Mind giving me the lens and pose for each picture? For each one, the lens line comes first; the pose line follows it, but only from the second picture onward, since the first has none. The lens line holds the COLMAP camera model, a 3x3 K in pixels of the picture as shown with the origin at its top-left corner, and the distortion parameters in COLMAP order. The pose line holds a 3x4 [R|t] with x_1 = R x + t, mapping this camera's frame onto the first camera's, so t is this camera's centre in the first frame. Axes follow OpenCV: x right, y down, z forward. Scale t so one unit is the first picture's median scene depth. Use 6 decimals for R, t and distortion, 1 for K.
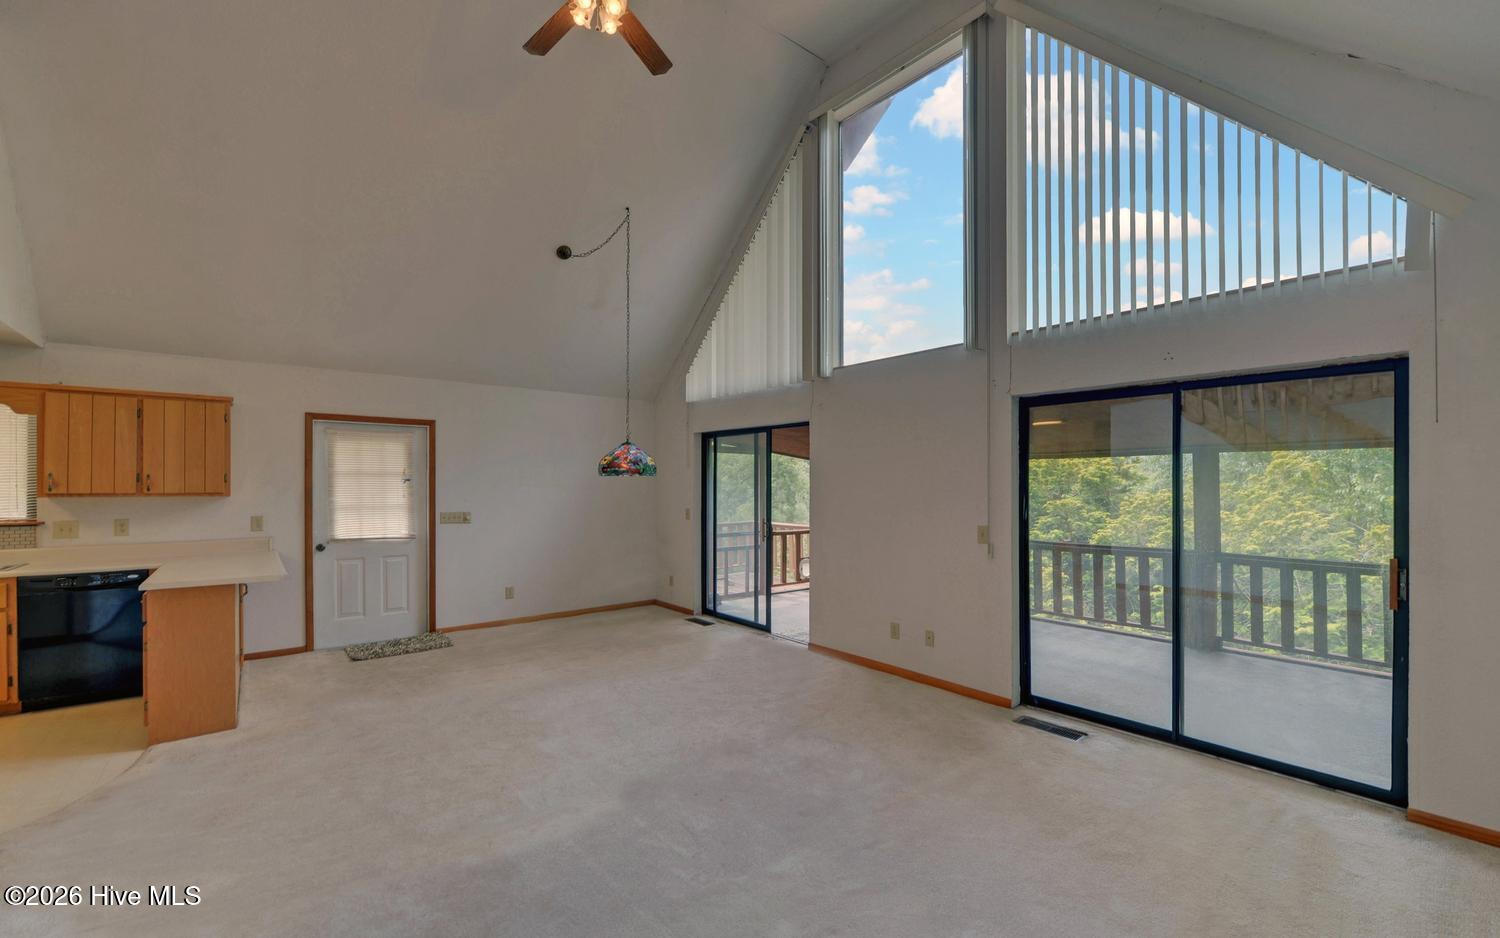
lens RADIAL K [[610.6, 0, 754.0], [0, 610.6, 477.4], [0, 0, 1]] dist [-0.014346, -0.000195]
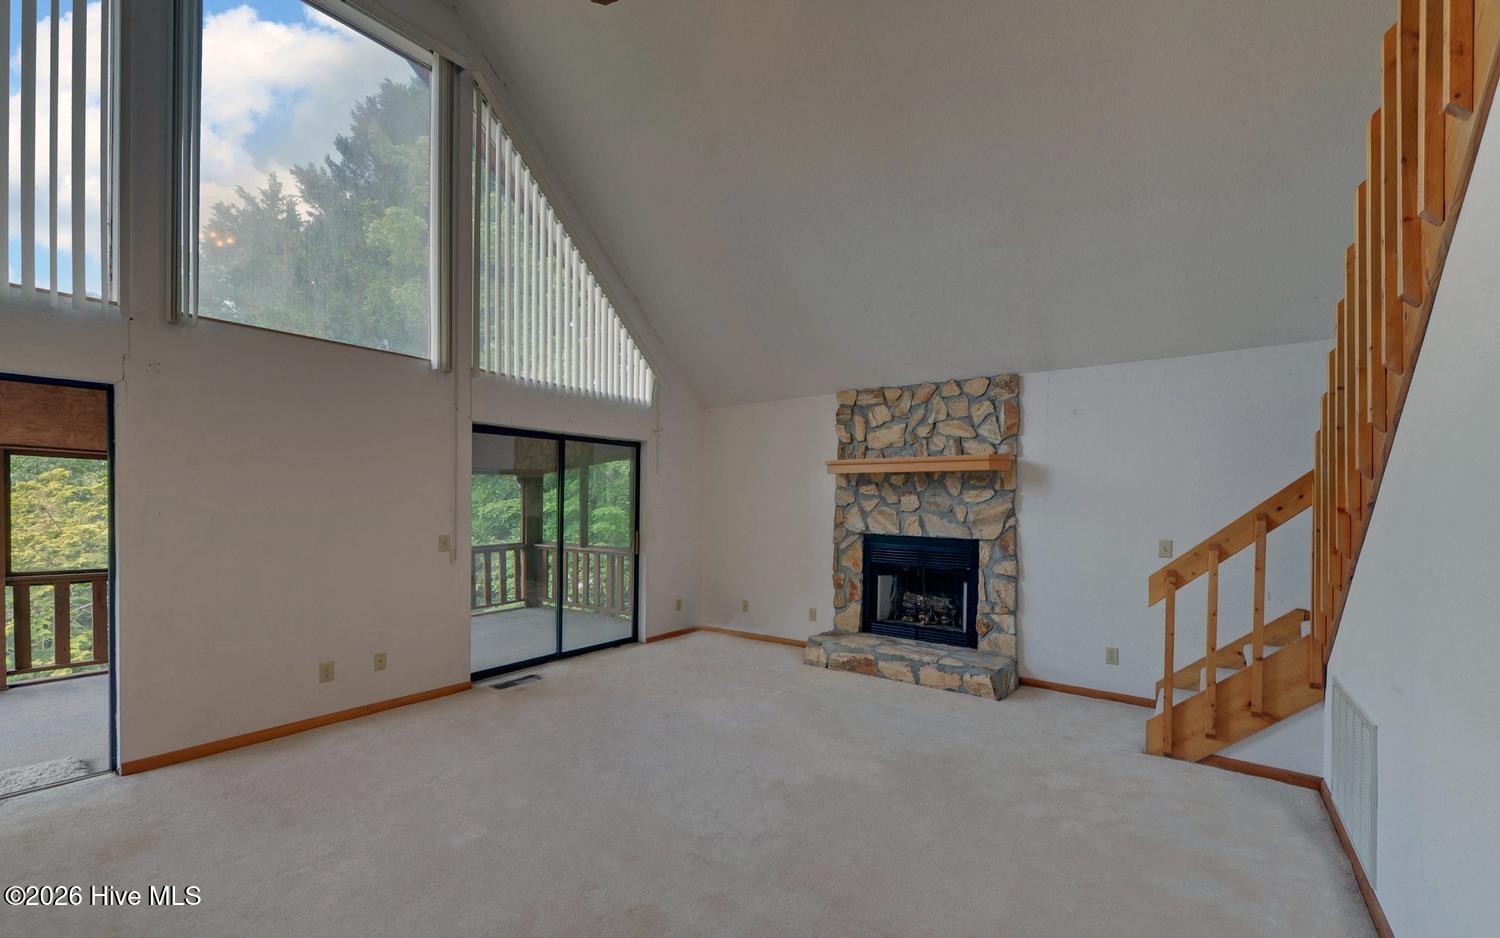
lens RADIAL K [[600.4, 0, 765.9], [0, 600.4, 519.9], [0, 0, 1]] dist [-0.001312, -0.000331]
pose [[-0.246362, -0.034244, 0.968573, -0.609680], [-0.019917, 0.999343, 0.030265, 0.007217], [-0.968973, -0.011835, -0.246882, 0.545822]]
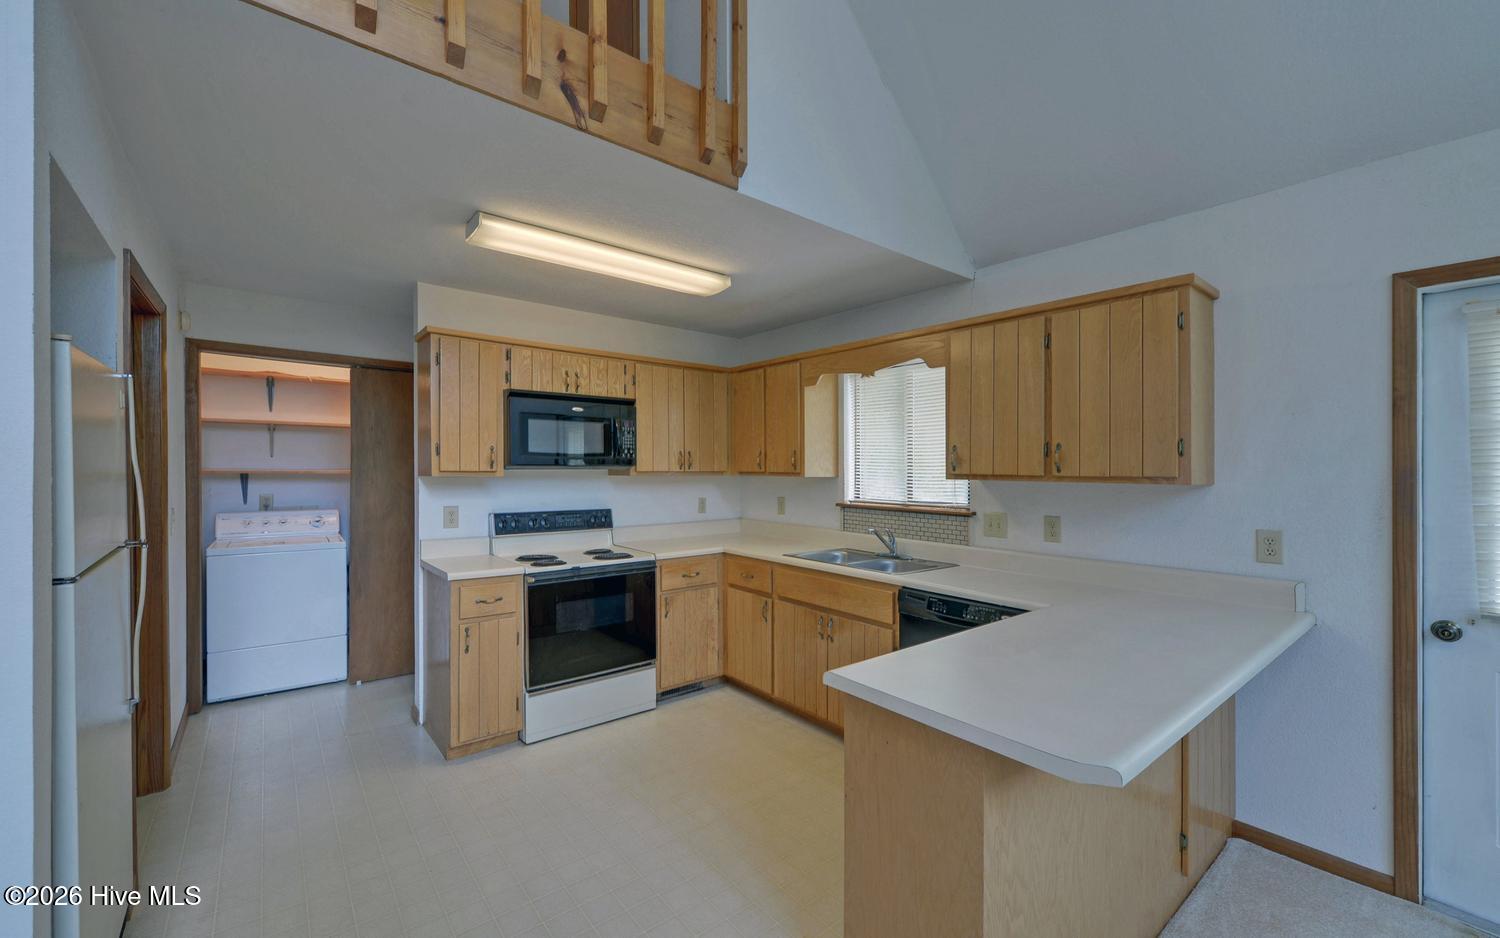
lens RADIAL K [[610.4, 0, 759.6], [0, 610.4, 468.4], [0, 0, 1]] dist [0.001235, -0.000020]
pose [[-0.010322, 0.000211, -0.999947, -0.334595], [0.005939, 0.999982, 0.000150, 0.014327], [0.999929, -0.005937, -0.010324, 0.580990]]
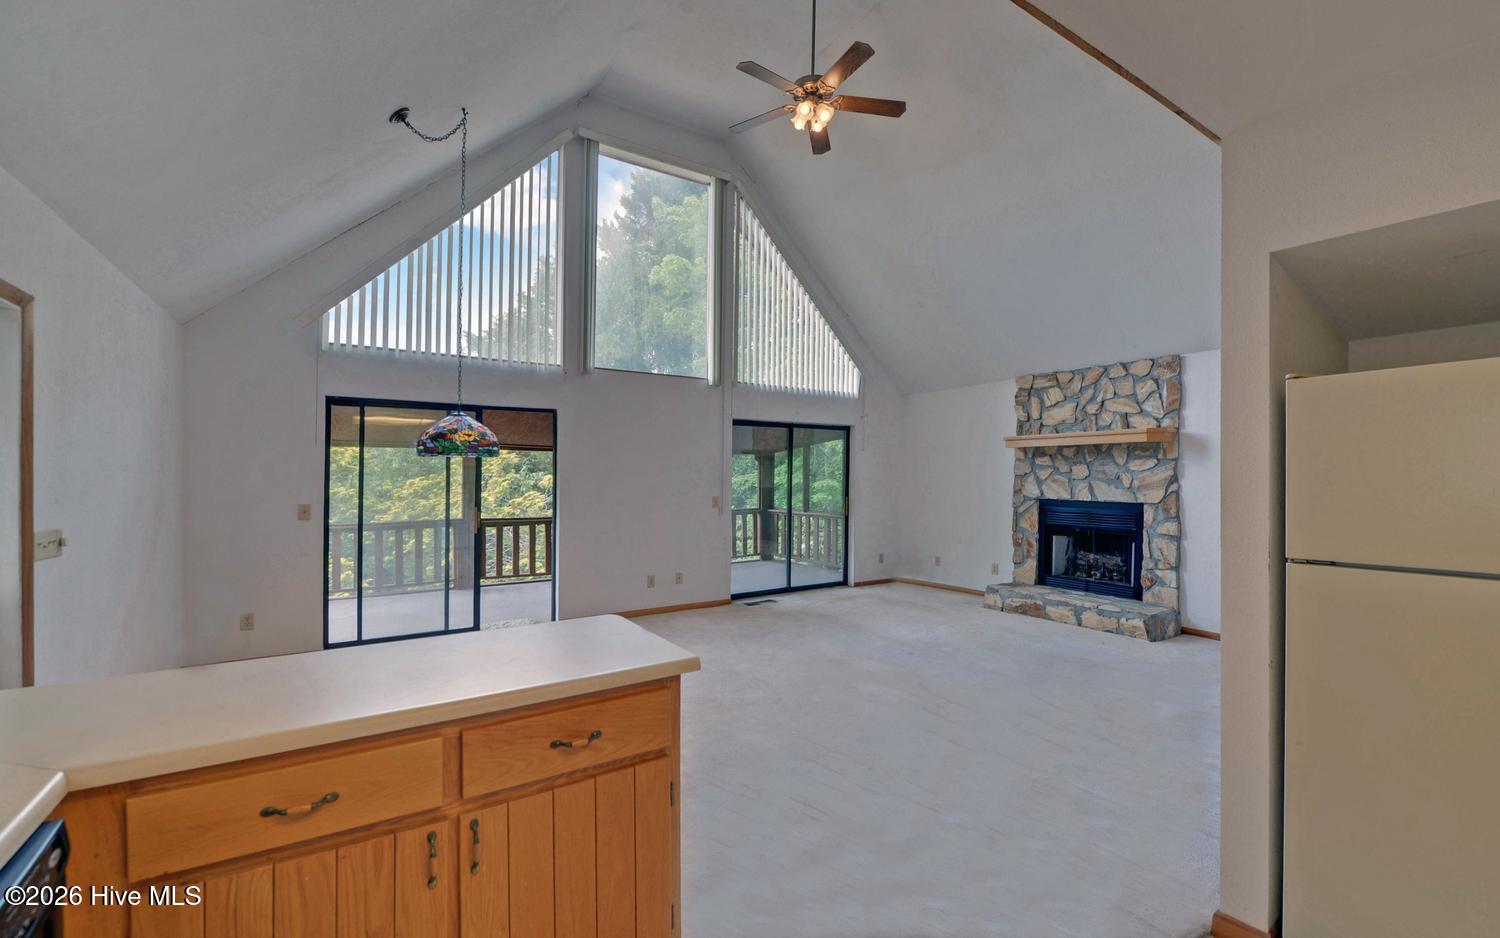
lens RADIAL K [[608.2, 0, 758.6], [0, 608.2, 495.6], [0, 0, 1]] dist [-0.020881, -0.000115]
pose [[0.120980, -0.032881, 0.992110, -0.908147], [-0.010624, 0.999351, 0.034416, 0.016418], [-0.992598, -0.014704, 0.120553, 0.536262]]
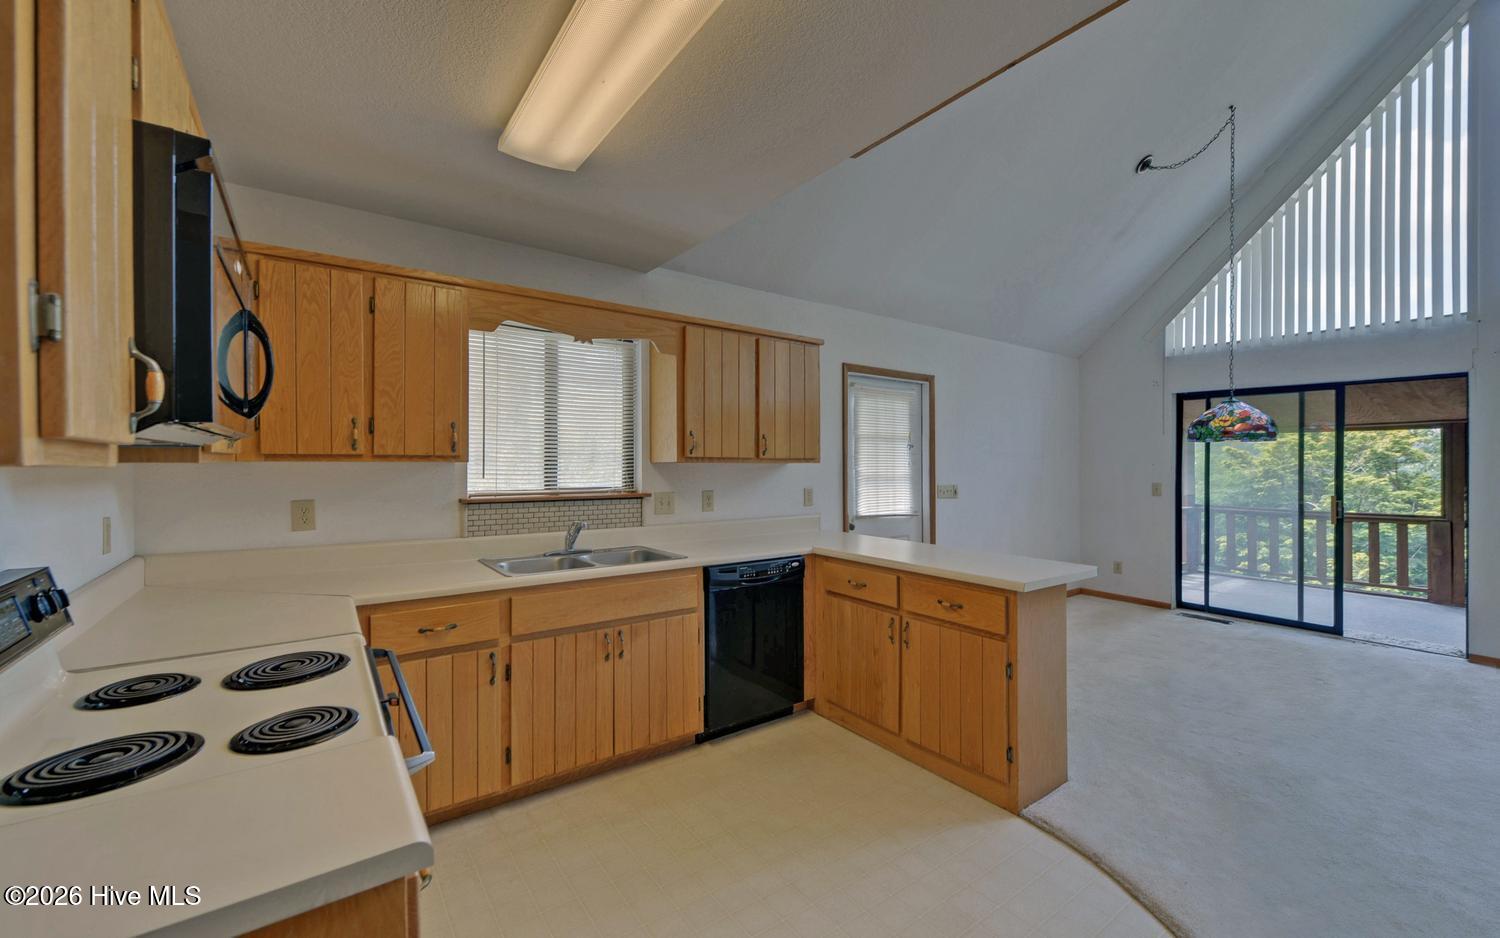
lens RADIAL K [[595.2, 0, 751.8], [0, 595.2, 460.1], [0, 0, 1]] dist [-0.000823, -0.000025]
pose [[0.997613, 0.004613, -0.068900, -0.784317], [-0.003929, 0.999942, 0.010060, 0.017317], [0.068942, -0.009766, 0.997573, 0.176936]]
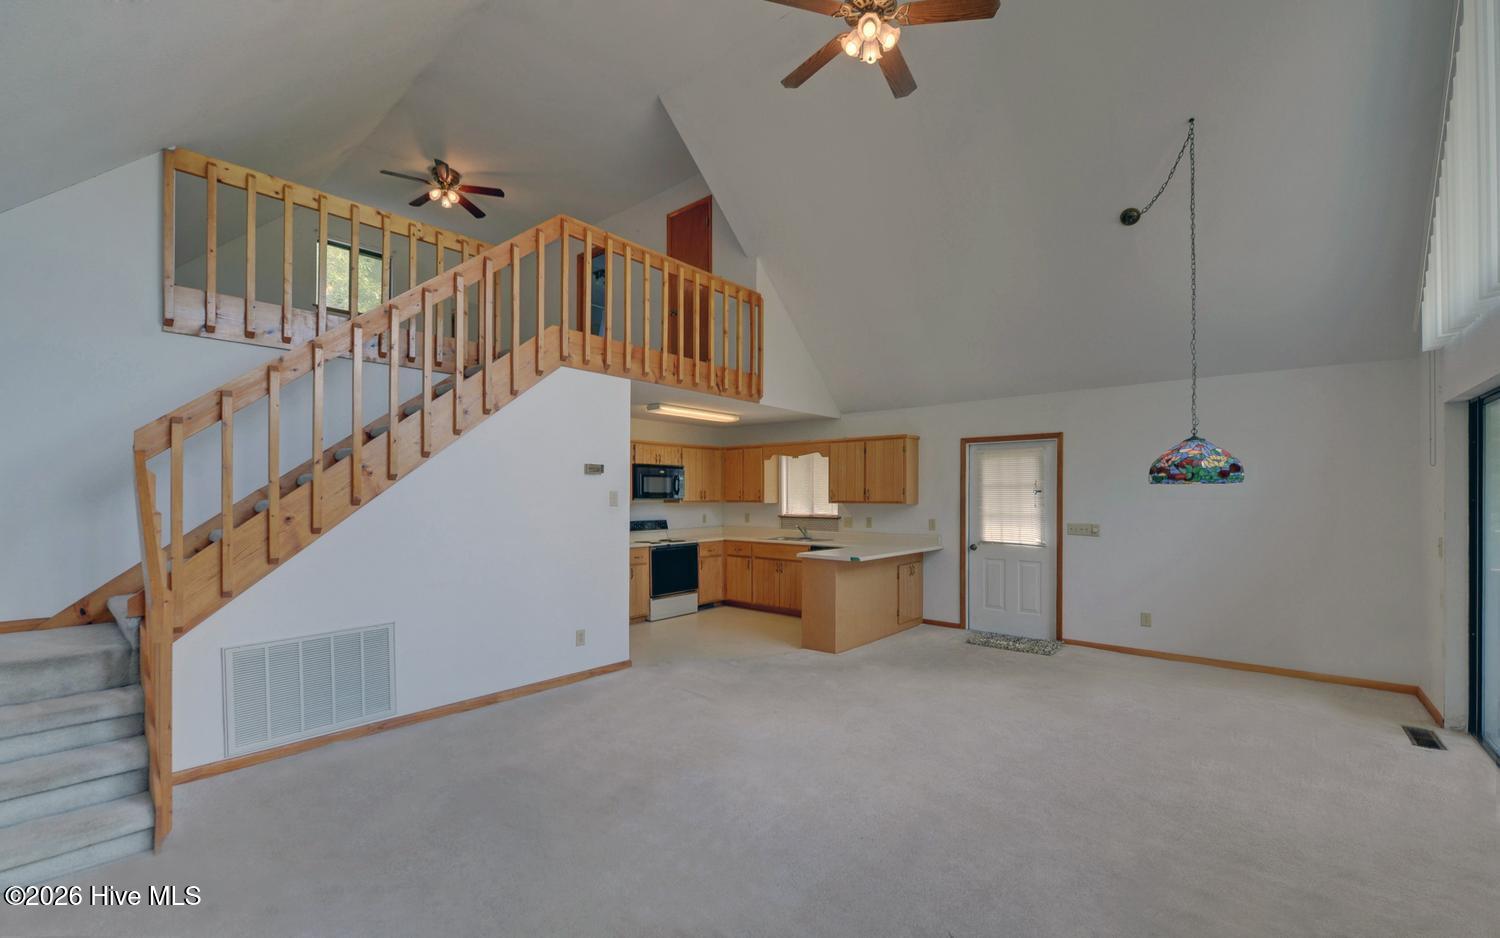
lens RADIAL K [[608.2, 0, 758.6], [0, 608.2, 495.6], [0, 0, 1]] dist [-0.020881, -0.000115]
pose [[0.171899, -0.002380, -0.985112, 0.415433], [0.010518, 0.999945, -0.000580, 0.007618], [0.985058, -0.010261, 0.171914, 0.358306]]
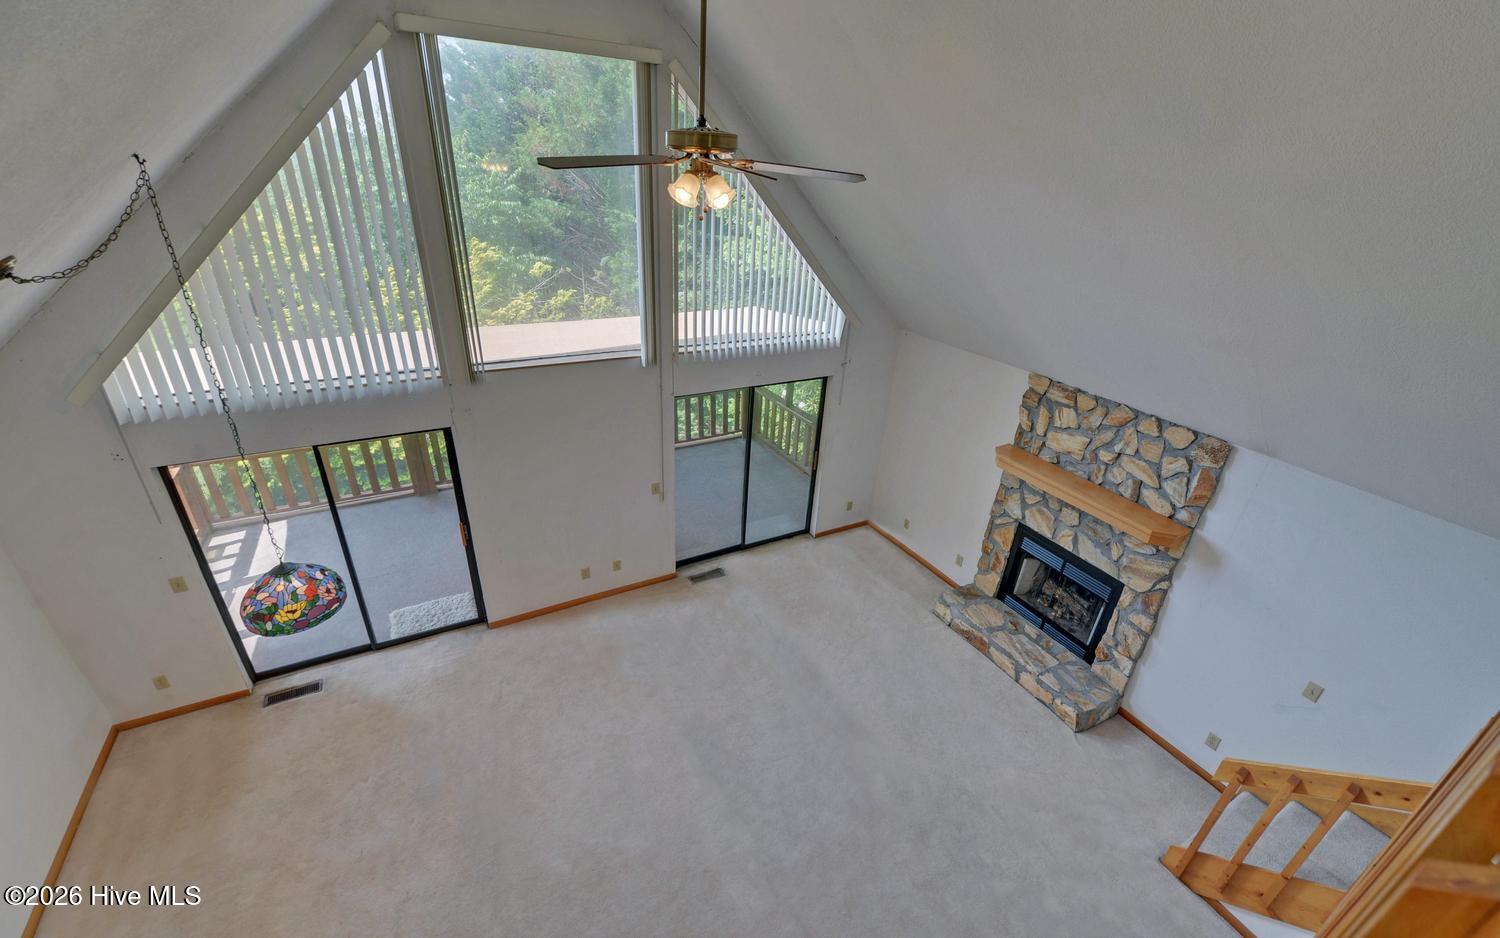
lens RADIAL K [[596.2, 0, 758.4], [0, 596.2, 484.2], [0, 0, 1]] dist [-0.017999, -0.000096]
pose [[0.189075, -0.454708, 0.870340, -0.605180], [-0.057771, 0.879641, 0.472117, -0.450843], [-0.980262, -0.139546, 0.140050, 0.437272]]
